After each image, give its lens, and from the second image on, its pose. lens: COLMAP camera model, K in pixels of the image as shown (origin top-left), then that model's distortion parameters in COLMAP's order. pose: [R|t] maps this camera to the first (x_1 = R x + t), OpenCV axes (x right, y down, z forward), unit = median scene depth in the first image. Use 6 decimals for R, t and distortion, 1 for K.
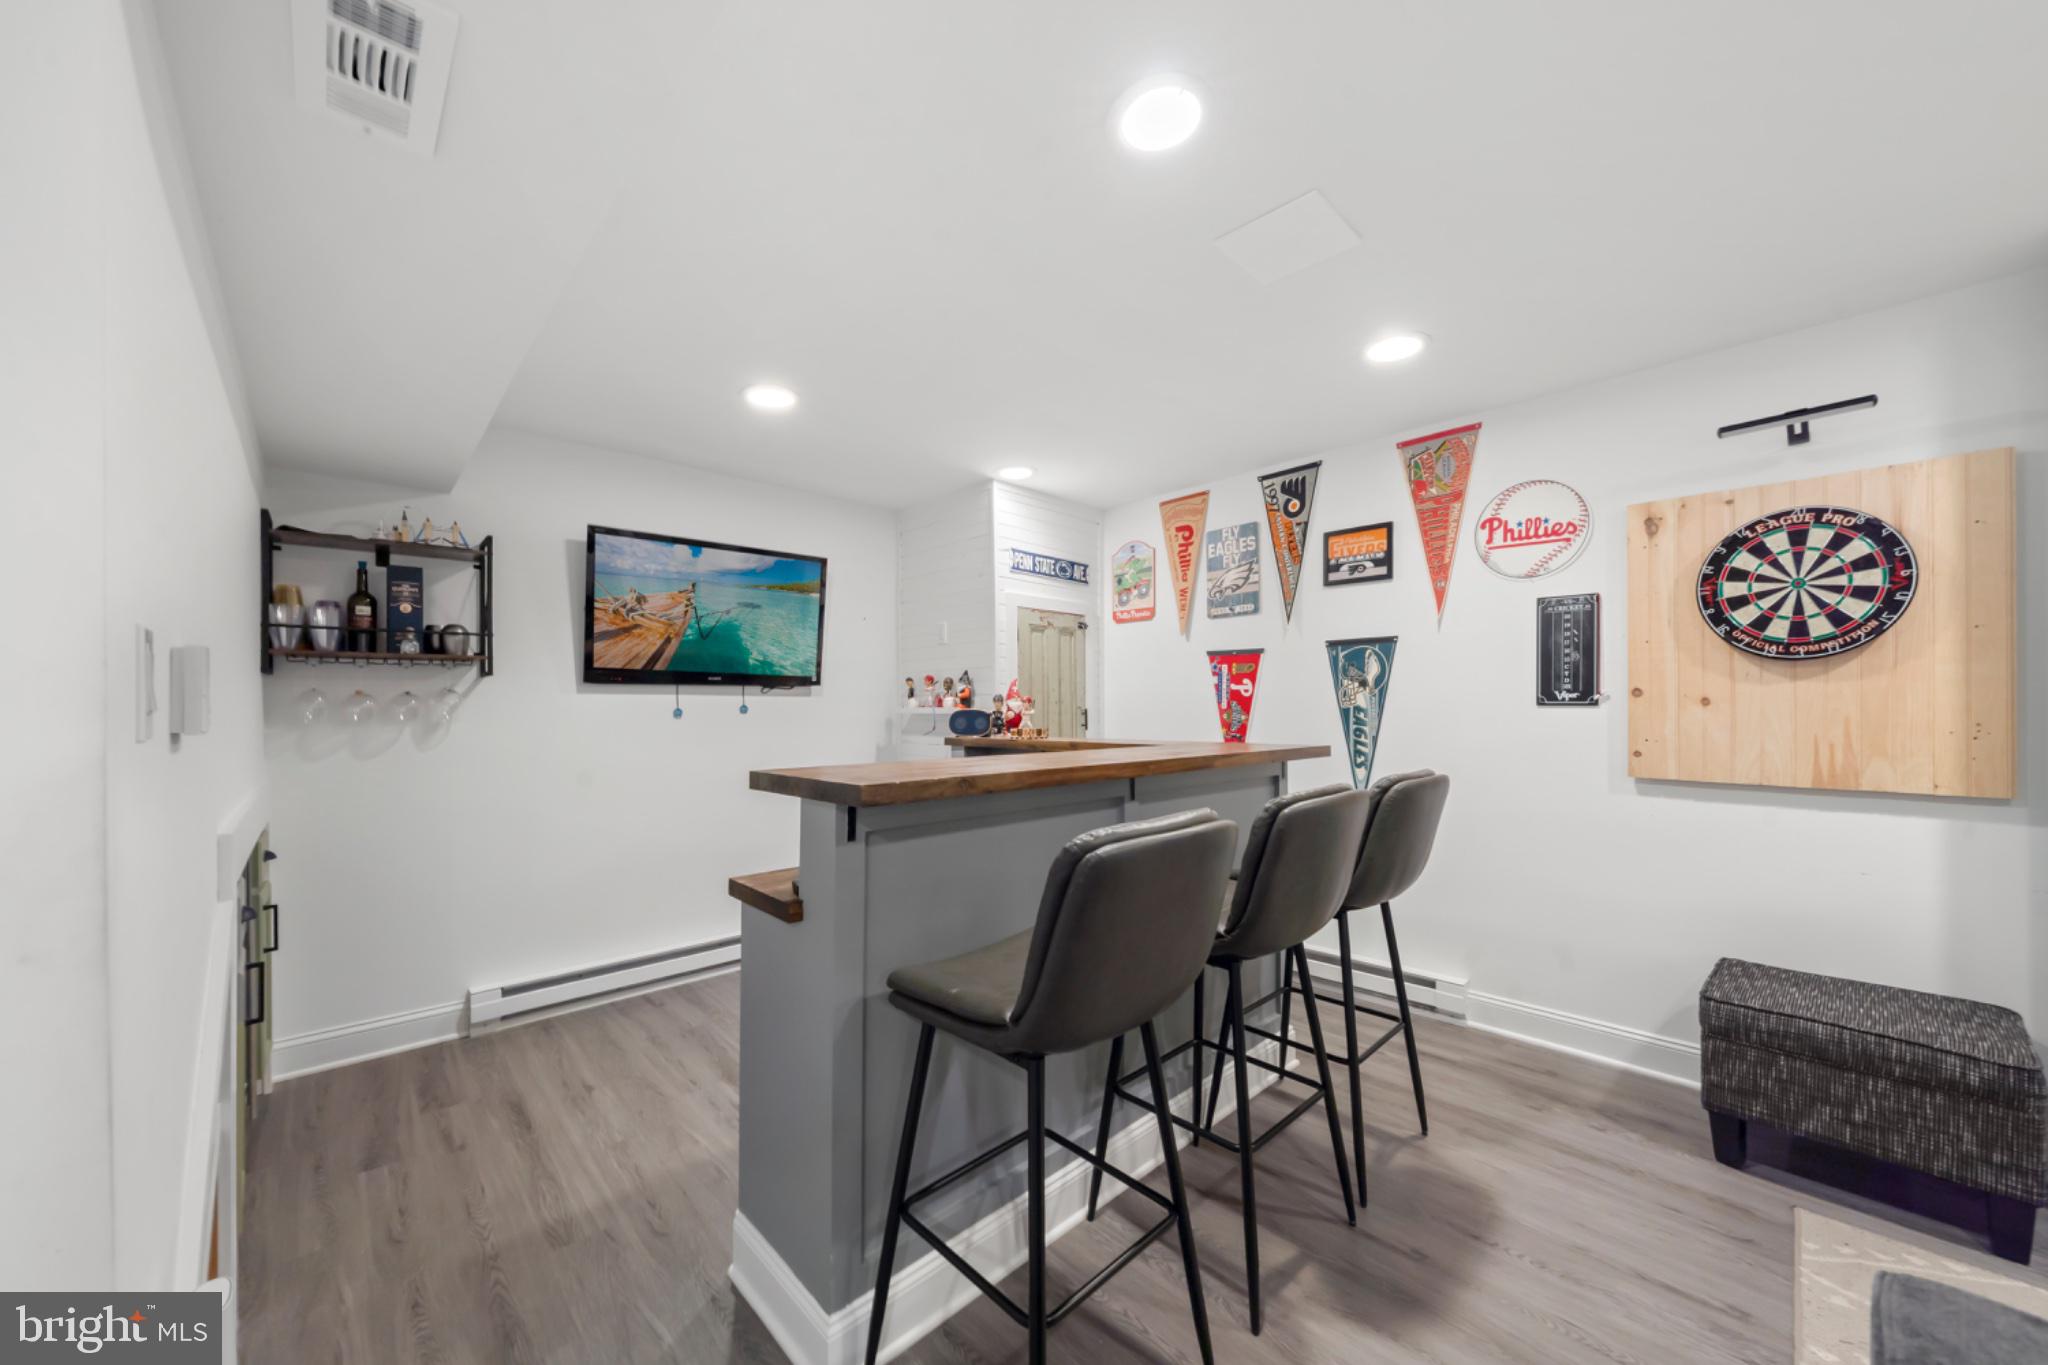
lens RADIAL K [[760.4, 0, 1017.2], [0, 760.4, 700.4], [0, 0, 1]] dist [0.011622, -0.001053]
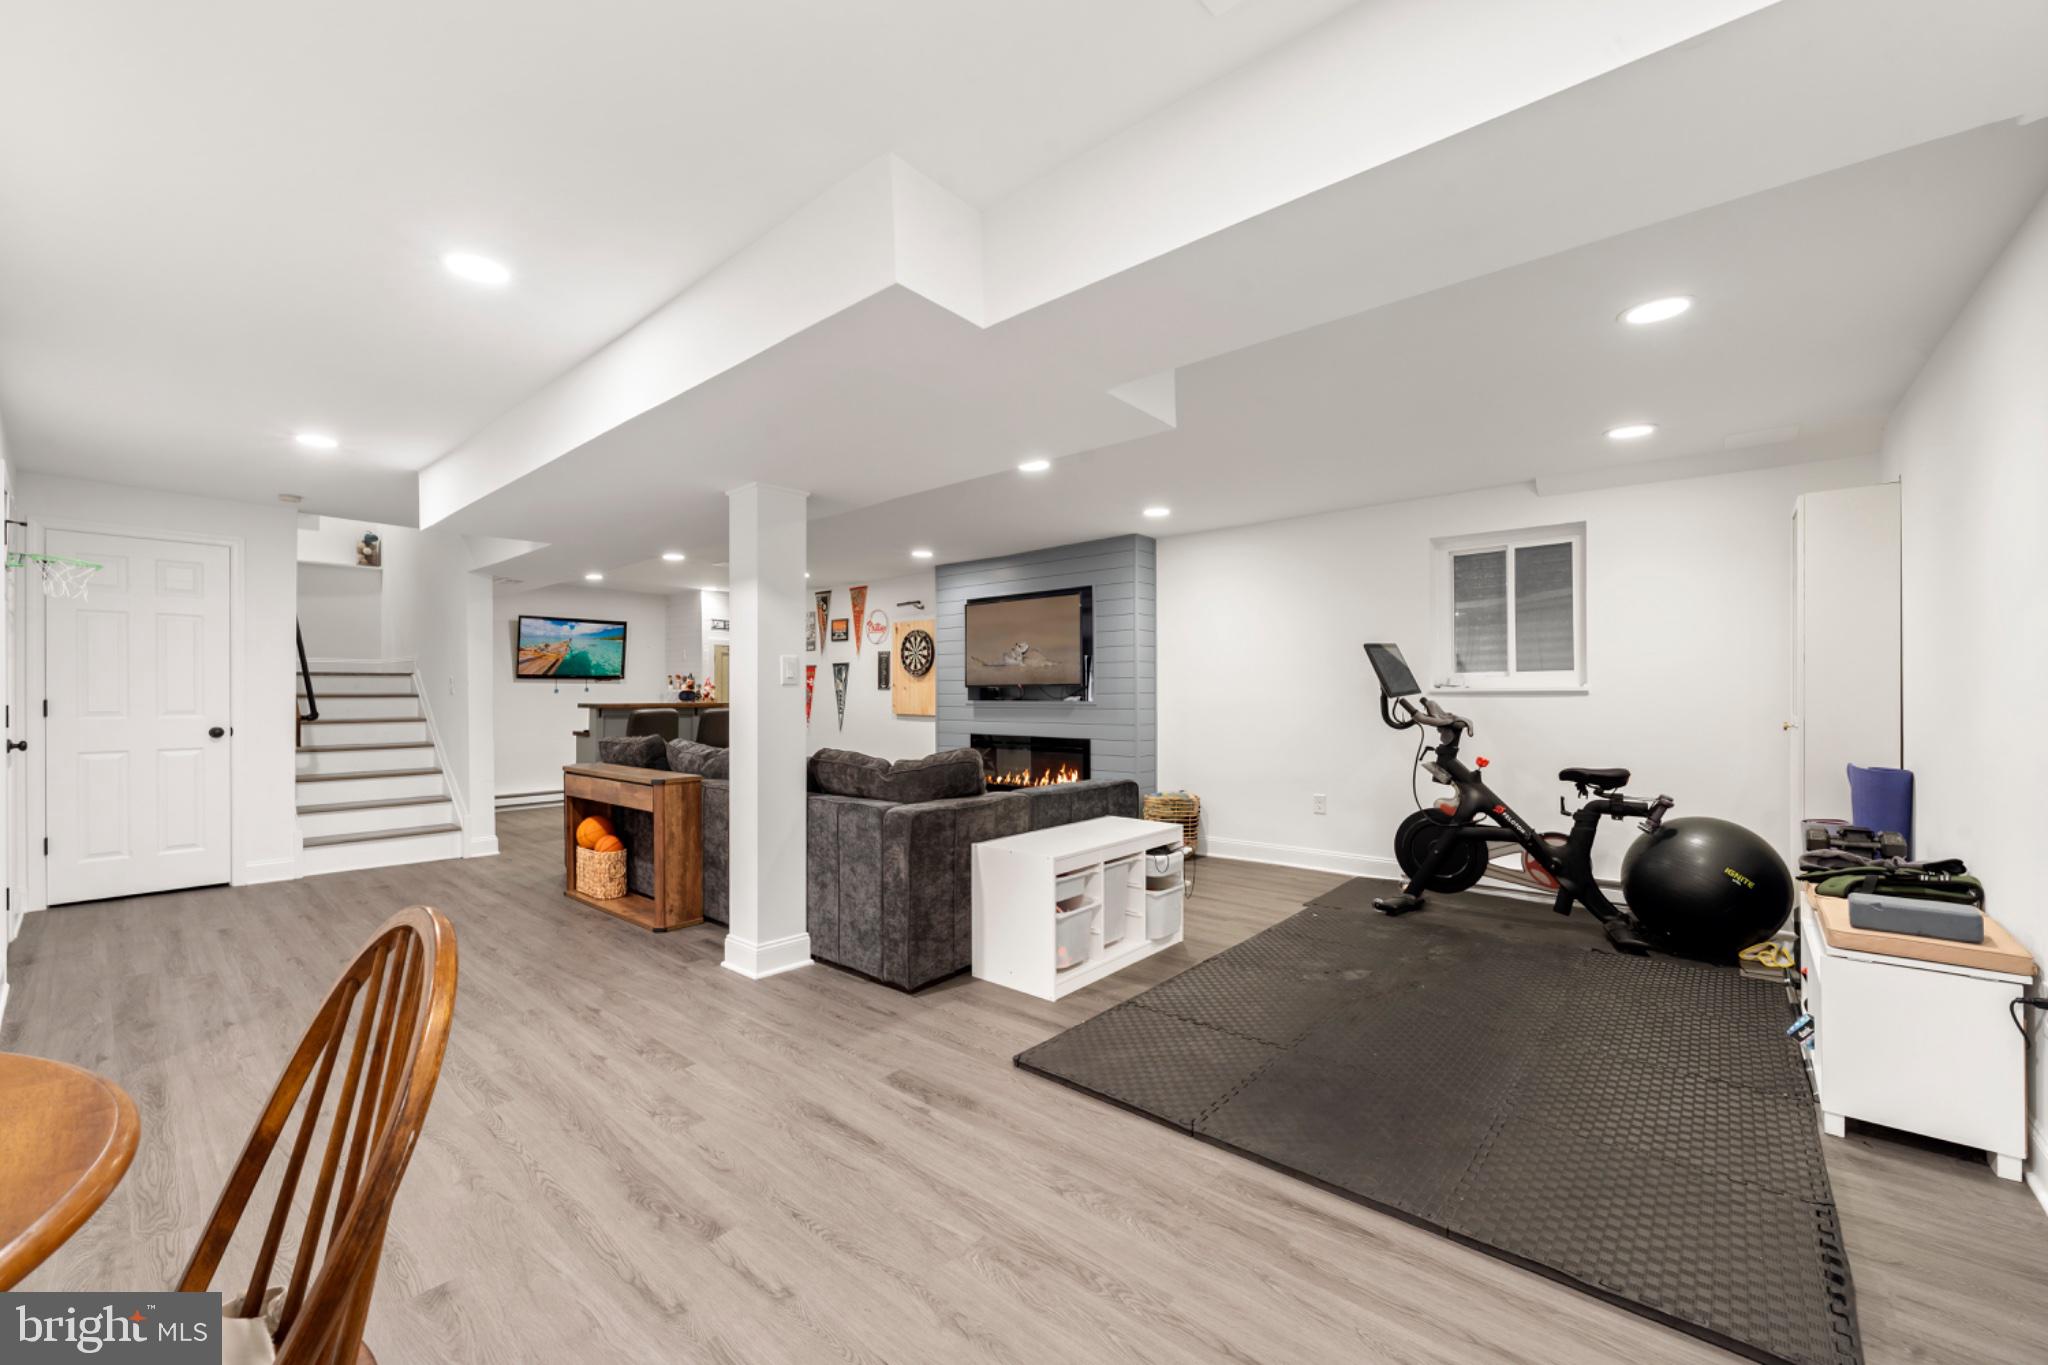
lens RADIAL K [[800.7, 0, 1022.2], [0, 800.7, 701.1], [0, 0, 1]] dist [0.000015, -0.001039]
pose [[0.995487, 0.006004, 0.094712, 0.964633], [-0.007790, 0.999799, 0.018497, -0.010705], [-0.094582, -0.019151, 0.995333, -2.059787]]
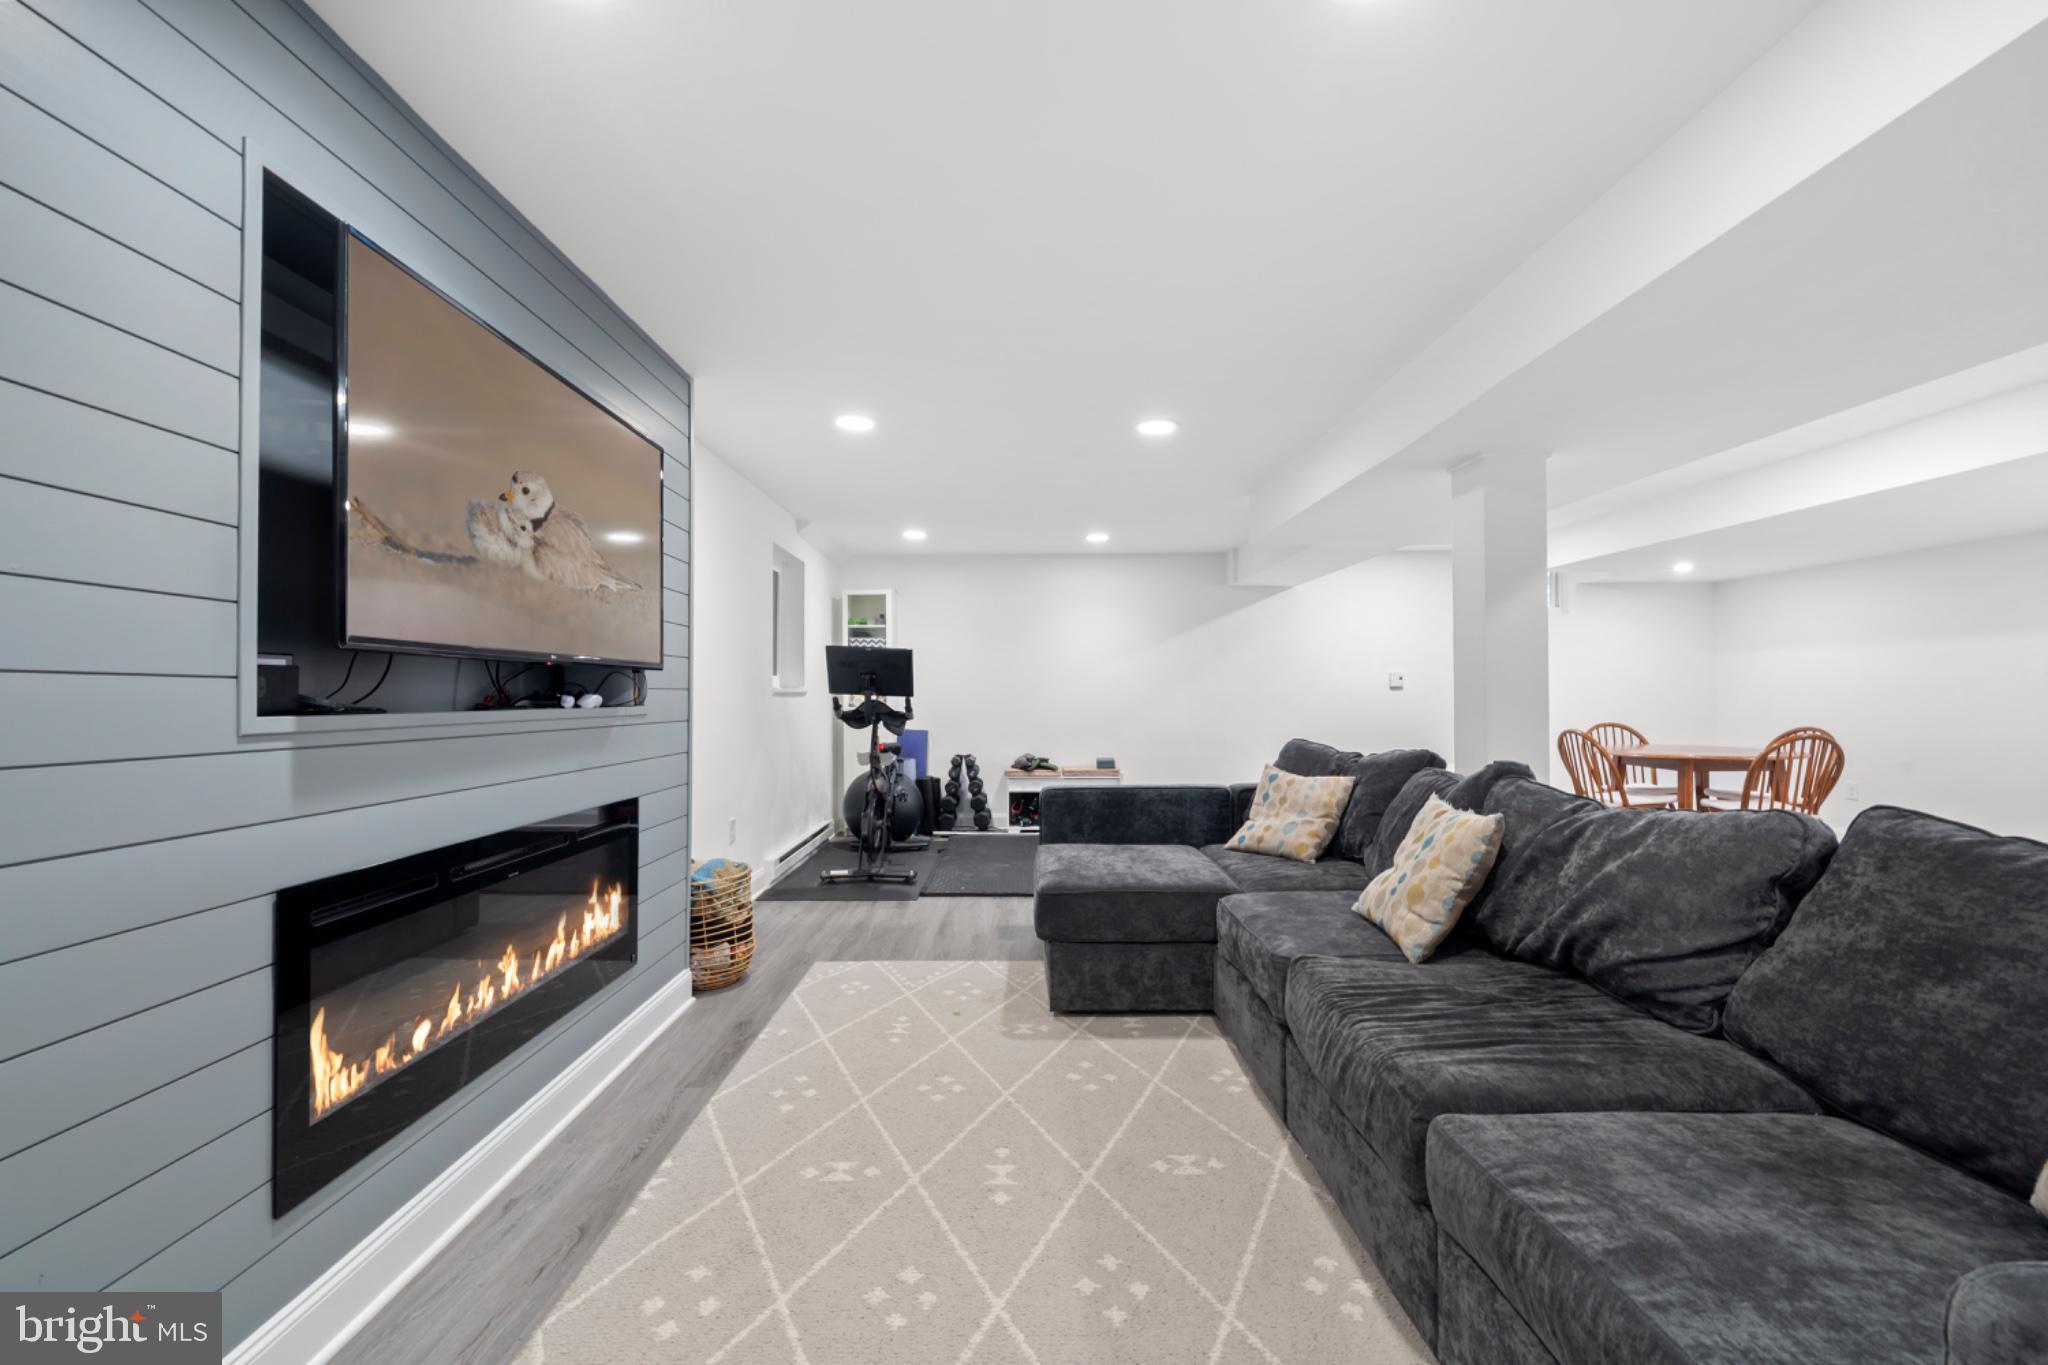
lens RADIAL K [[800.7, 0, 1019.0], [0, 800.7, 692.4], [0, 0, 1]] dist [0.000015, -0.001039]
pose [[-0.725817, 0.014069, 0.687744, 0.391035], [0.000328, 0.999798, -0.020106, 0.033905], [-0.687888, -0.014368, -0.725675, 0.591405]]
